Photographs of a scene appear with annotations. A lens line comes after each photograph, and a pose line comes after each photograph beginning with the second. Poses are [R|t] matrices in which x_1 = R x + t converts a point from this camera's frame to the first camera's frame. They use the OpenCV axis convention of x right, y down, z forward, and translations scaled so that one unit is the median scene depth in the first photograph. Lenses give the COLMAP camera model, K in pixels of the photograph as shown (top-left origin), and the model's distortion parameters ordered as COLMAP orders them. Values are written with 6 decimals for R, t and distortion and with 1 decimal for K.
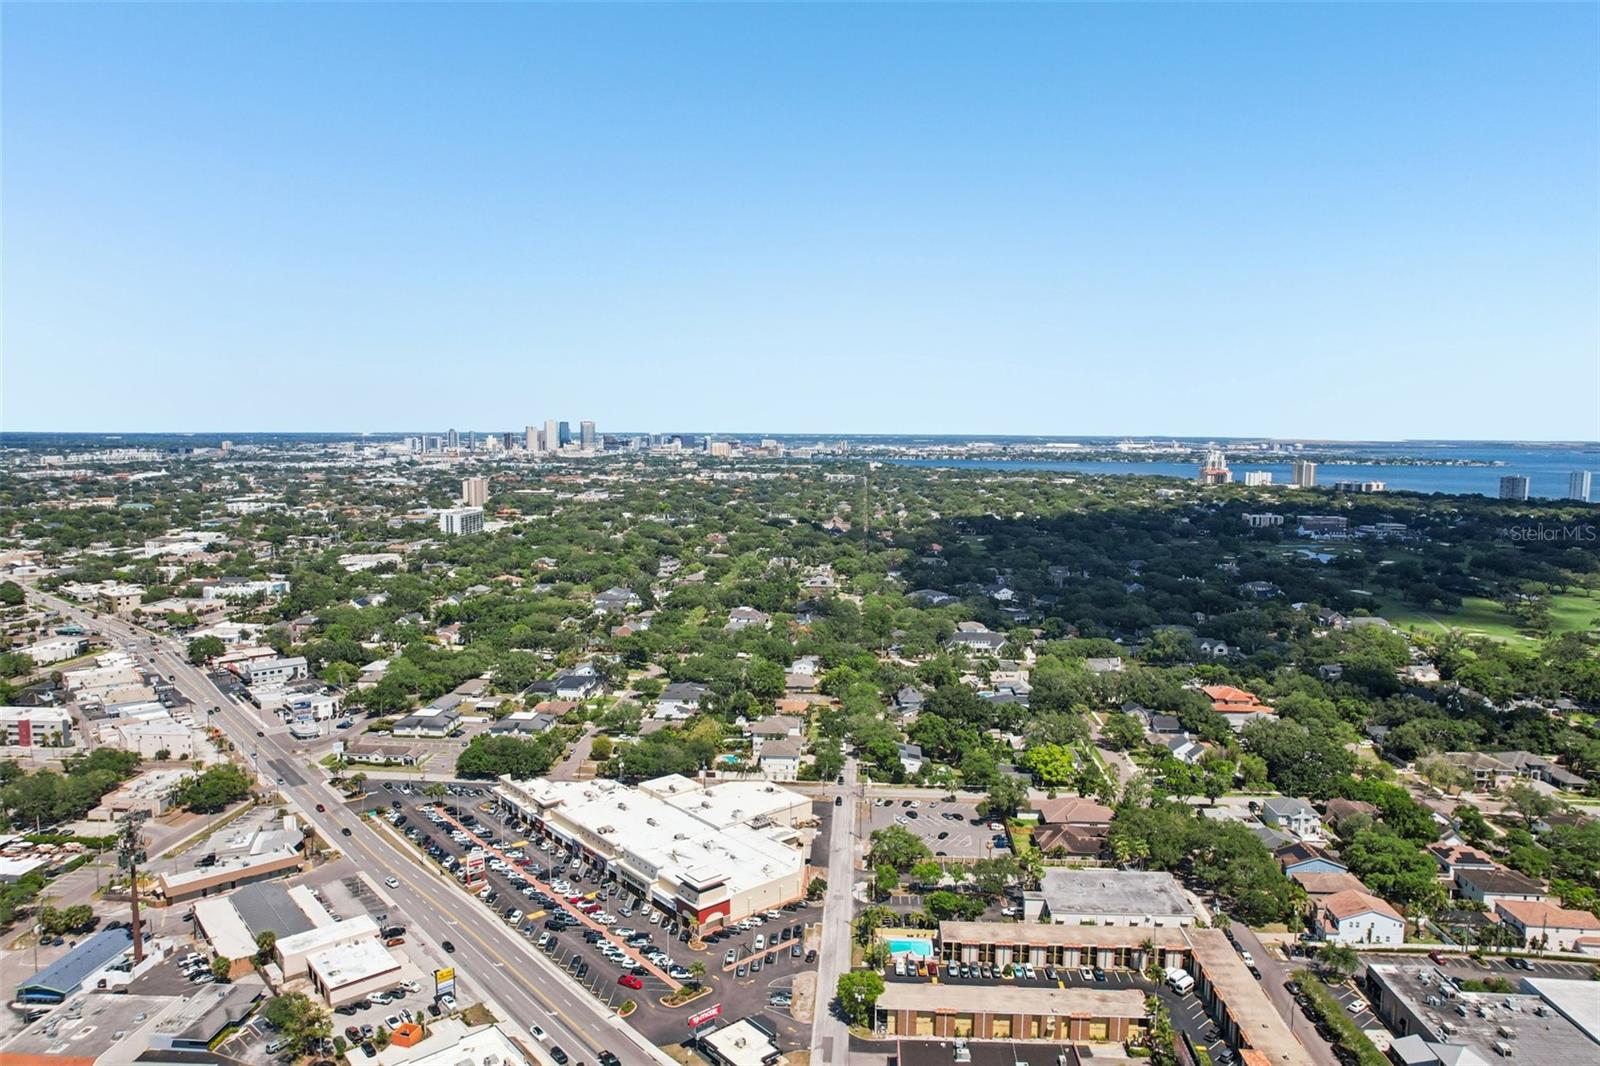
lens RADIAL K [[1030.6, 0, 800.4], [0, 1030.6, 514.2], [0, 0, 1]] dist [-0.073381, 0.060136]
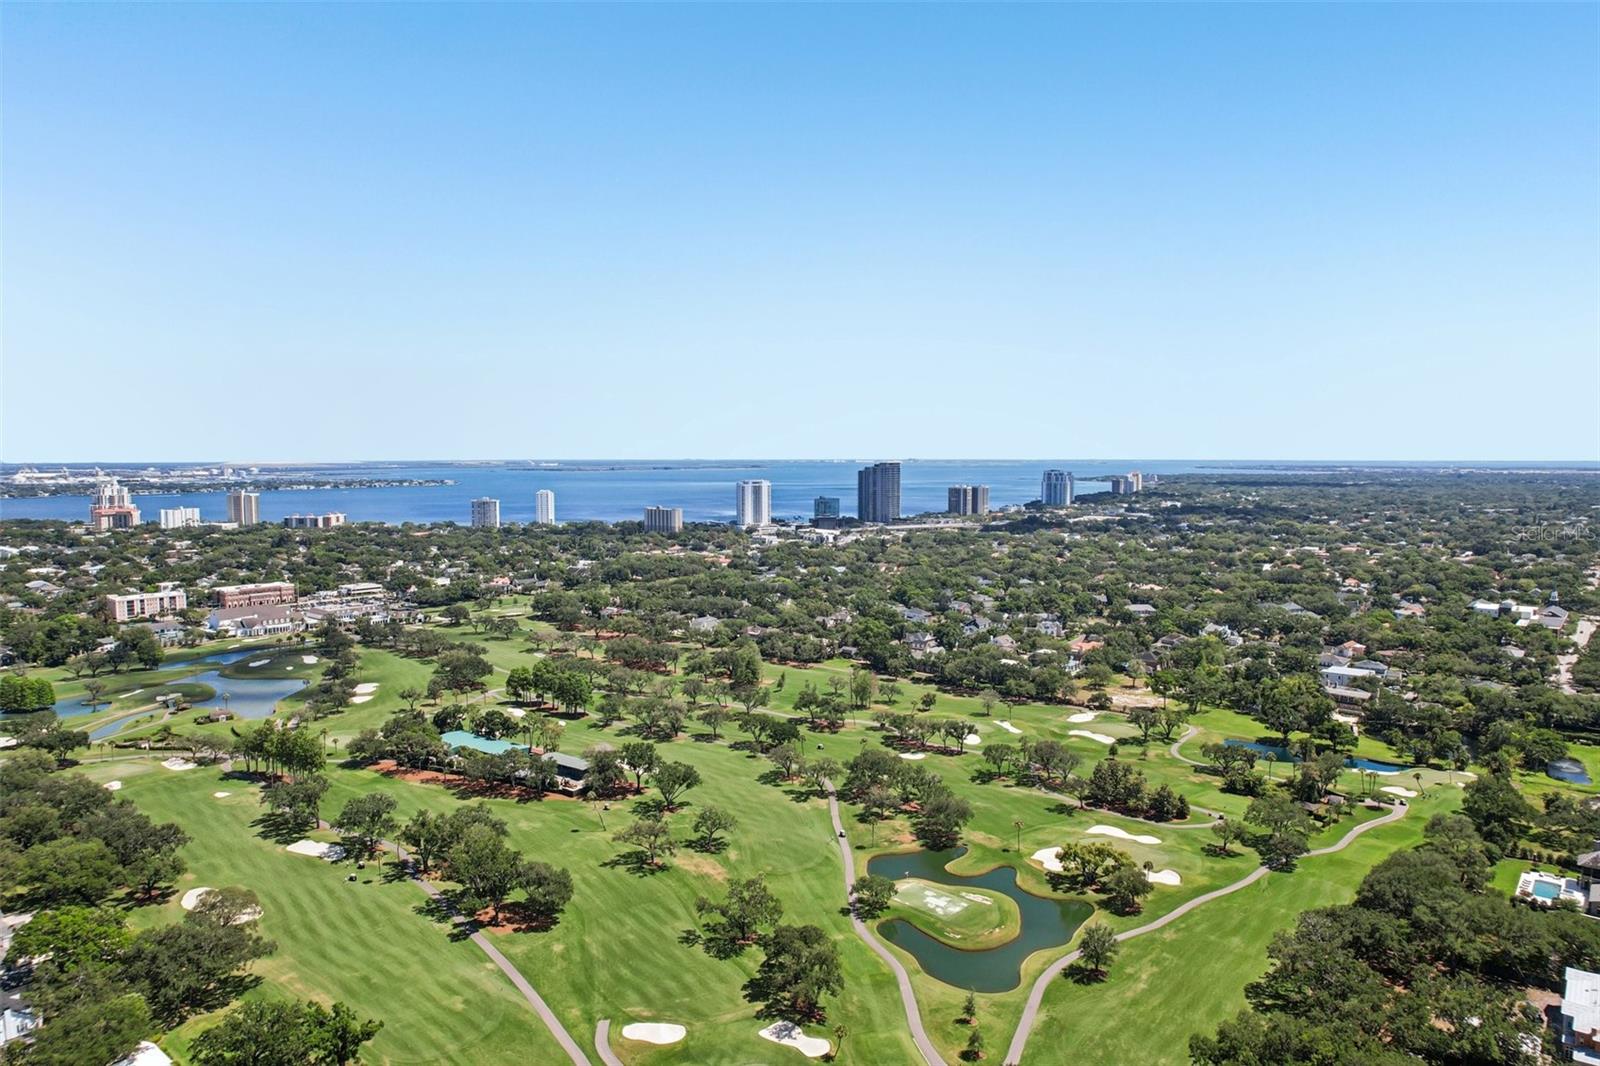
lens RADIAL K [[1021.6, 0, 800.0], [0, 1021.6, 533.0], [0, 0, 1]] dist [-0.070553, 0.060455]
pose [[0.583315, -0.070034, 0.809221, 0.119351], [0.073320, 0.996749, 0.033412, -0.014236], [-0.808930, 0.039843, 0.586553, 0.206180]]
